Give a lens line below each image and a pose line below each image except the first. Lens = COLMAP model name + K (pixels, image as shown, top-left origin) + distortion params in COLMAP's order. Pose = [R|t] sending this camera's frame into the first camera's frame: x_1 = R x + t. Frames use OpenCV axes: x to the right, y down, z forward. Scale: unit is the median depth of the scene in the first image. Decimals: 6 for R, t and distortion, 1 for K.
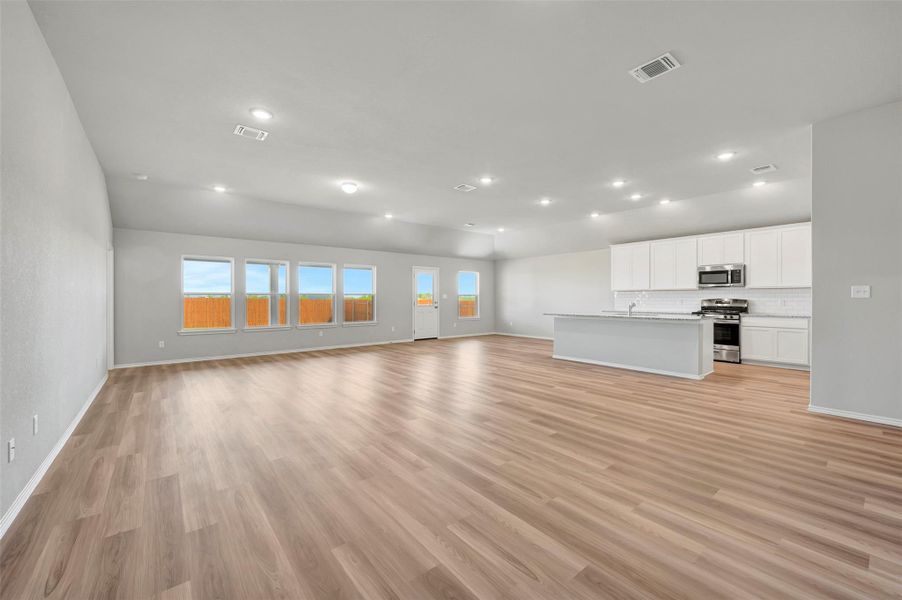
lens RADIAL K [[363.5, 0, 453.8], [0, 363.5, 299.5], [0, 0, 1]] dist [0.001048, 0.000071]
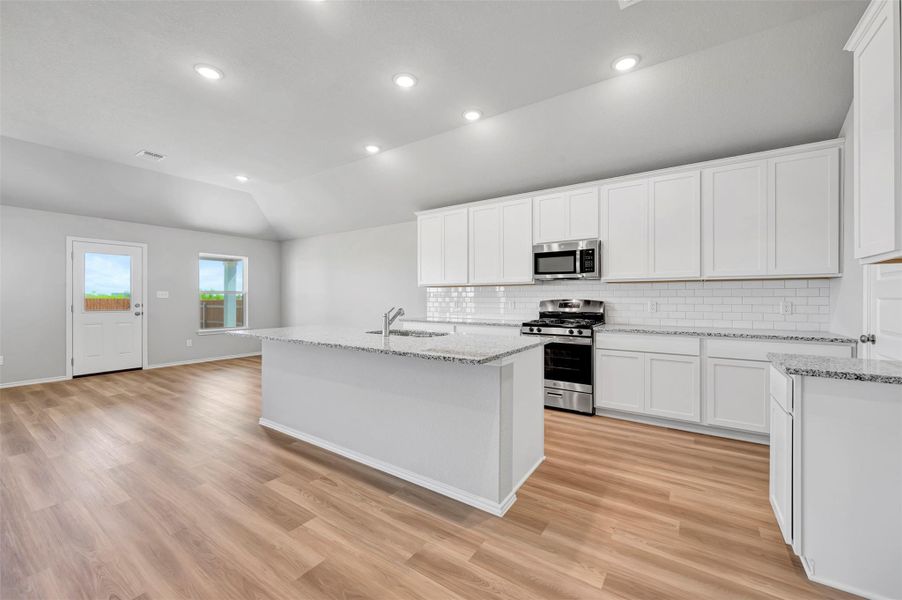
lens RADIAL K [[357.9, 0, 452.5], [0, 357.9, 297.3], [0, 0, 1]] dist [0.001021, 0.000080]
pose [[0.959705, 0.001731, 0.281004, 0.388100], [-0.000269, 0.999986, -0.005244, -0.002577], [-0.281009, 0.004957, 0.959692, 0.487062]]
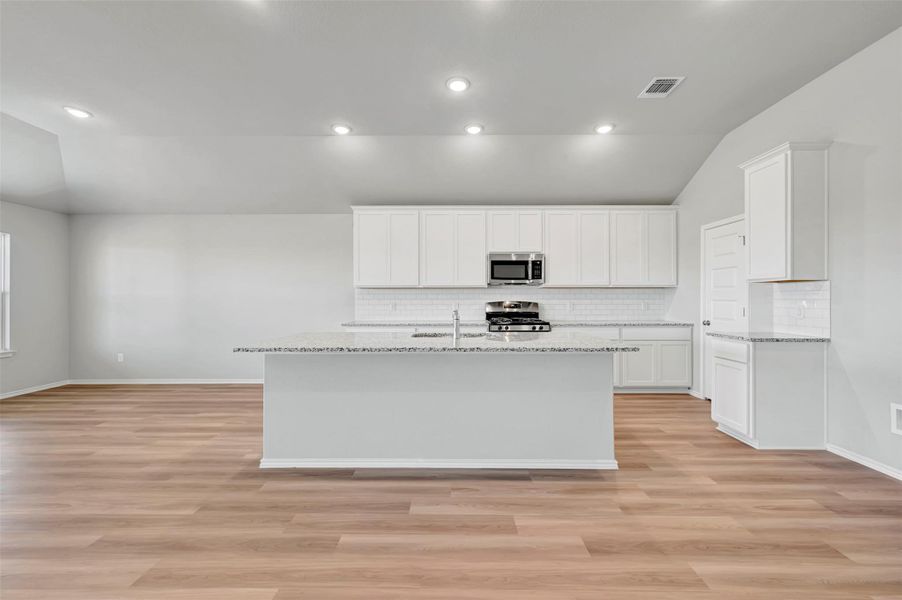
lens RADIAL K [[363.5, 0, 453.8], [0, 363.5, 299.5], [0, 0, 1]] dist [0.001048, 0.000071]
pose [[0.639438, 0.001706, 0.768841, 0.121048], [0.001259, 0.999994, -0.003266, -0.003417], [-0.768842, 0.003057, 0.639432, 0.633022]]
